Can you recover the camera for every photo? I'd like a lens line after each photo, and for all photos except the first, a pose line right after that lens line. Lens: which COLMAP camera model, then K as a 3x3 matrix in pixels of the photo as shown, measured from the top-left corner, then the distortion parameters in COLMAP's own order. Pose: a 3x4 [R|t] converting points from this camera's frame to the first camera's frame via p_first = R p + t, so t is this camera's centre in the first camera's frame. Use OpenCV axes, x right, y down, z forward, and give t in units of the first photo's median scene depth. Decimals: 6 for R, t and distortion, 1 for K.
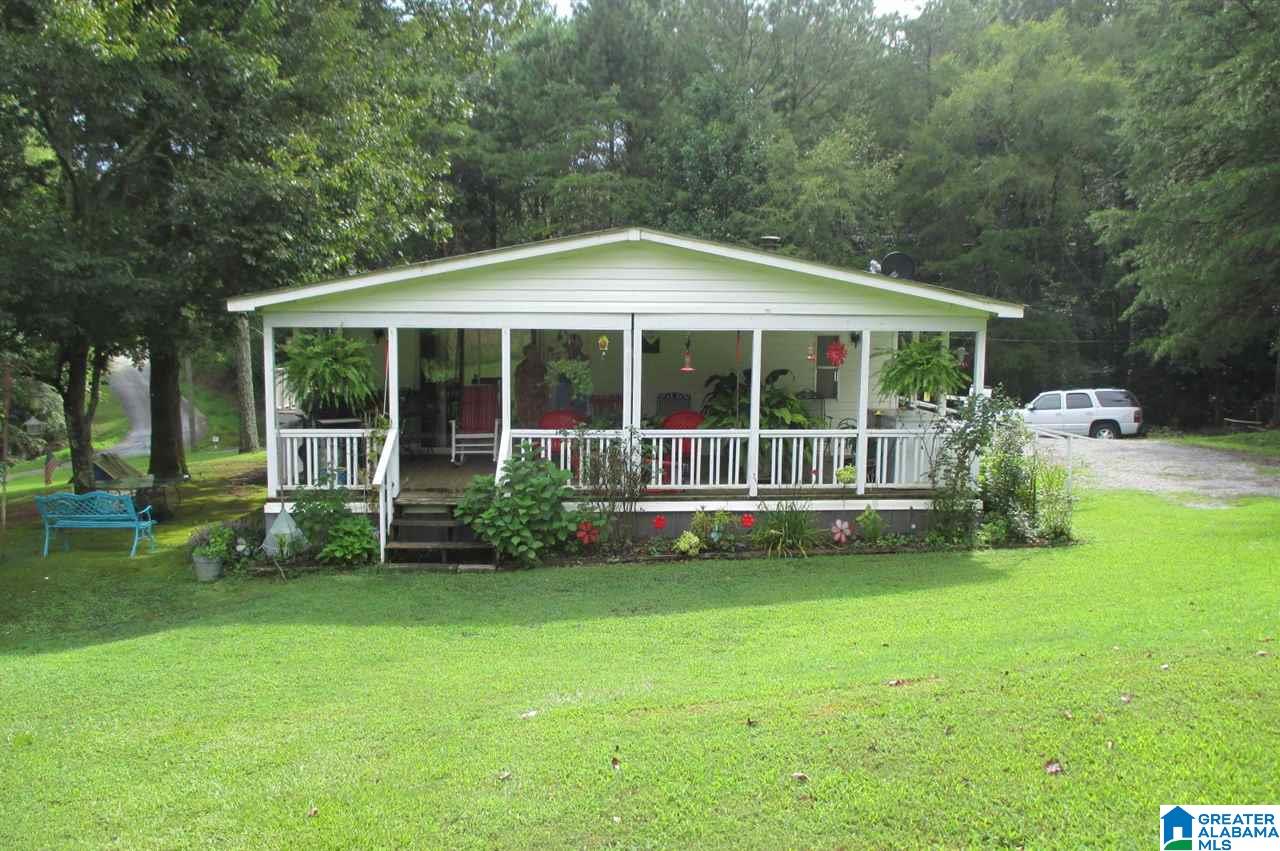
lens RADIAL K [[1066.2, 0, 636.7], [0, 1066.2, 425.5], [0, 0, 1]] dist [-0.031486, 0.021221]
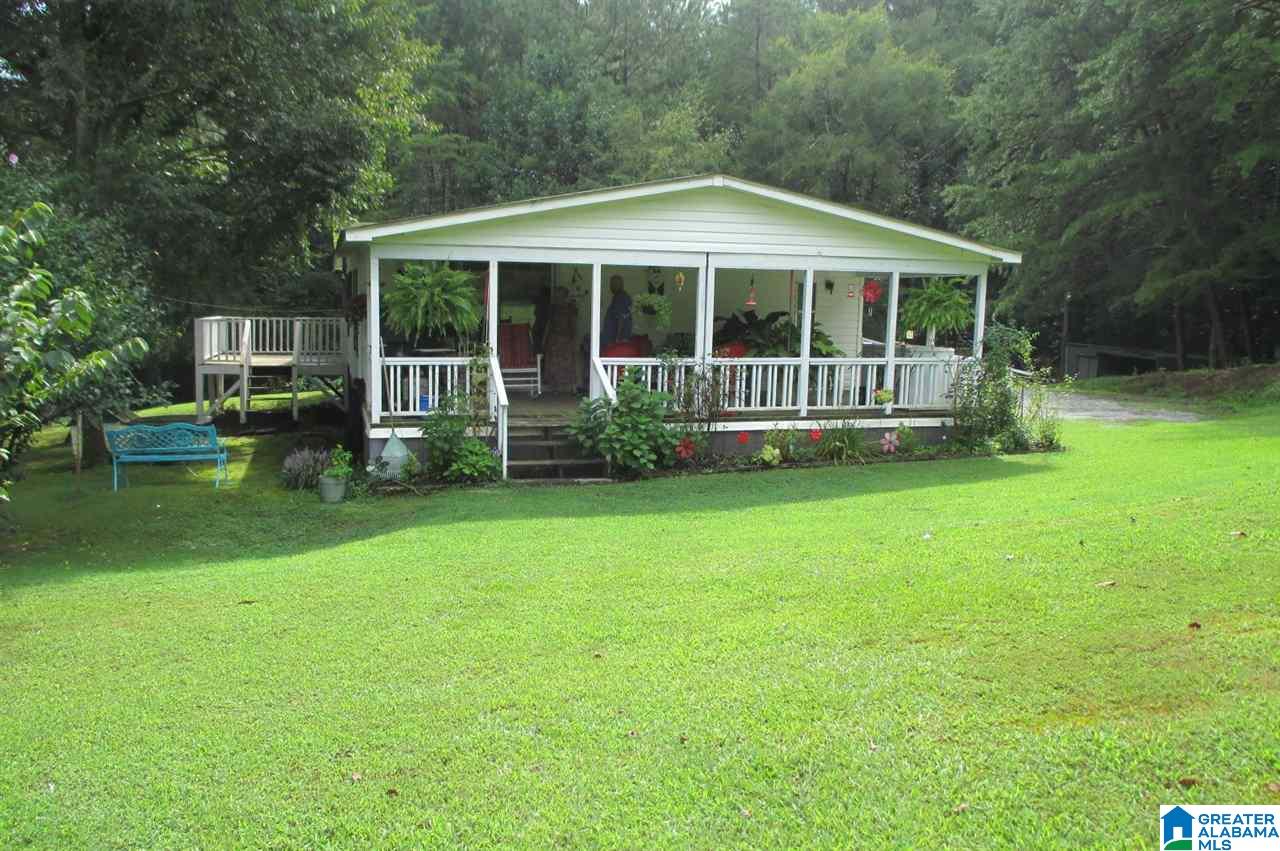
lens RADIAL K [[1066.2, 0, 644.9], [0, 1066.2, 424.6], [0, 0, 1]] dist [-0.031486, 0.021221]
pose [[0.974206, -0.016497, 0.225056, -0.316462], [0.011209, 0.999631, 0.024756, 0.045409], [-0.225381, -0.021594, 0.974031, -0.072223]]
